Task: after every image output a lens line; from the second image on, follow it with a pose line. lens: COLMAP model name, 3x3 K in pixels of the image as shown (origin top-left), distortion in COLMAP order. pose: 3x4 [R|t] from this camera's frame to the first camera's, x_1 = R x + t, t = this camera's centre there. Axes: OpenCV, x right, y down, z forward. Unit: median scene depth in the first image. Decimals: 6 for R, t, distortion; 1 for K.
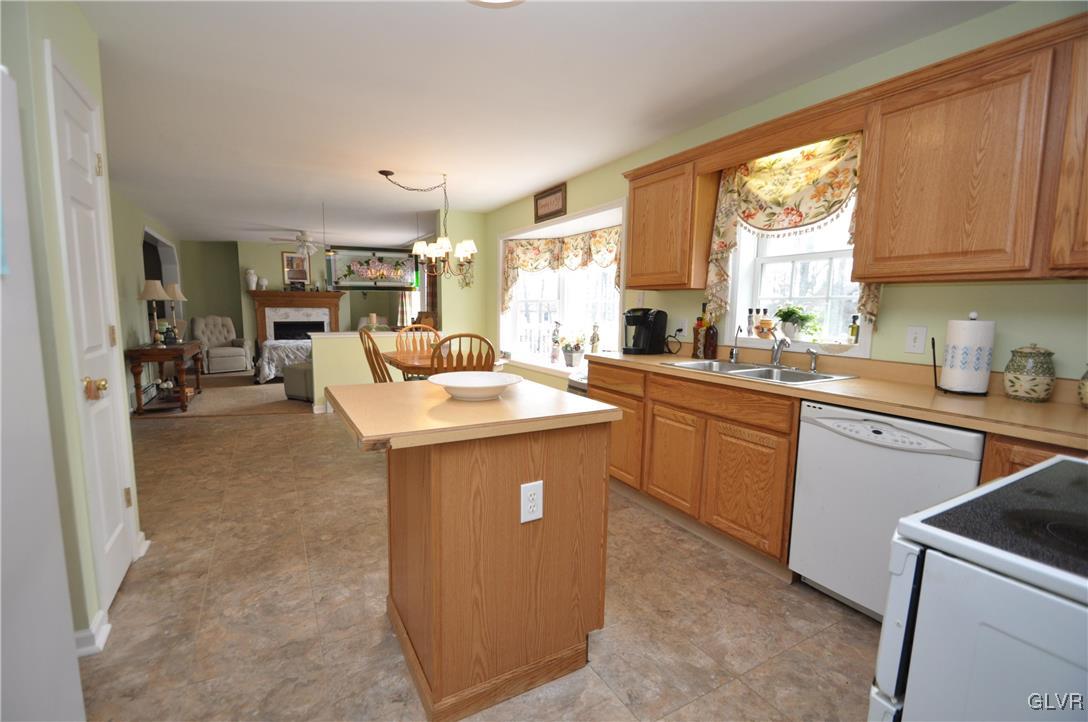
lens RADIAL K [[480.6, 0, 544.4], [0, 480.6, 363.6], [0, 0, 1]] dist [-0.000018, -0.000388]
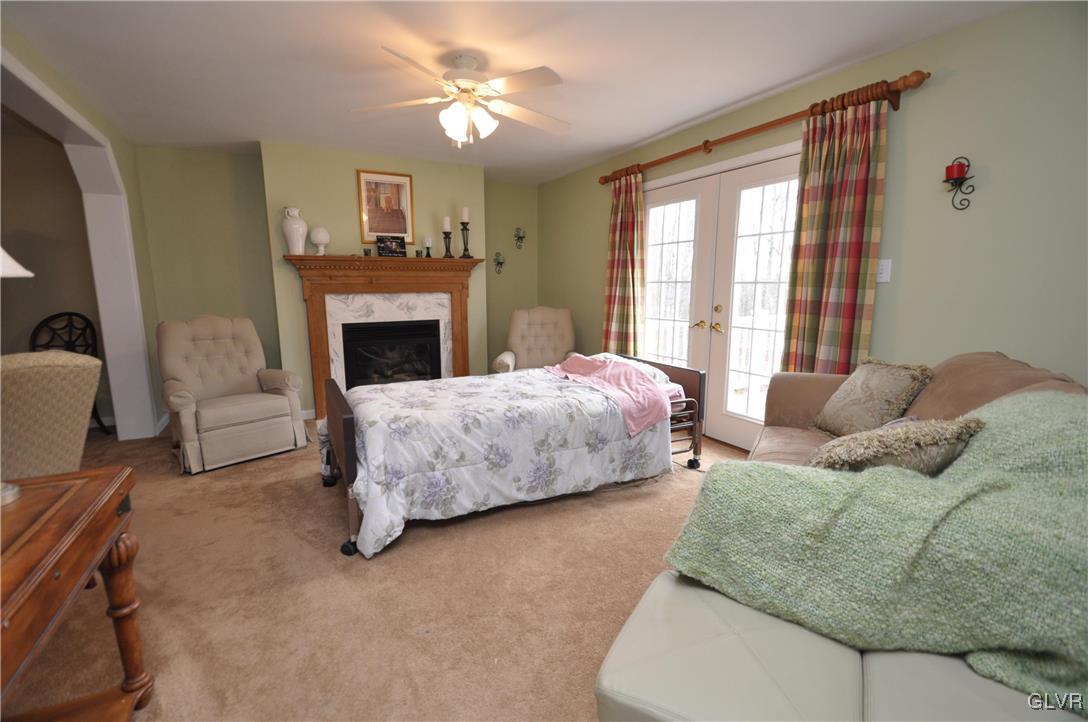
lens RADIAL K [[480.6, 0, 539.9], [0, 480.6, 361.4], [0, 0, 1]] dist [-0.000018, -0.000388]
pose [[0.999525, -0.007586, -0.029885, -0.378433], [0.008831, 0.999089, 0.041750, -0.072525], [0.029541, -0.041994, 0.998681, 0.570649]]
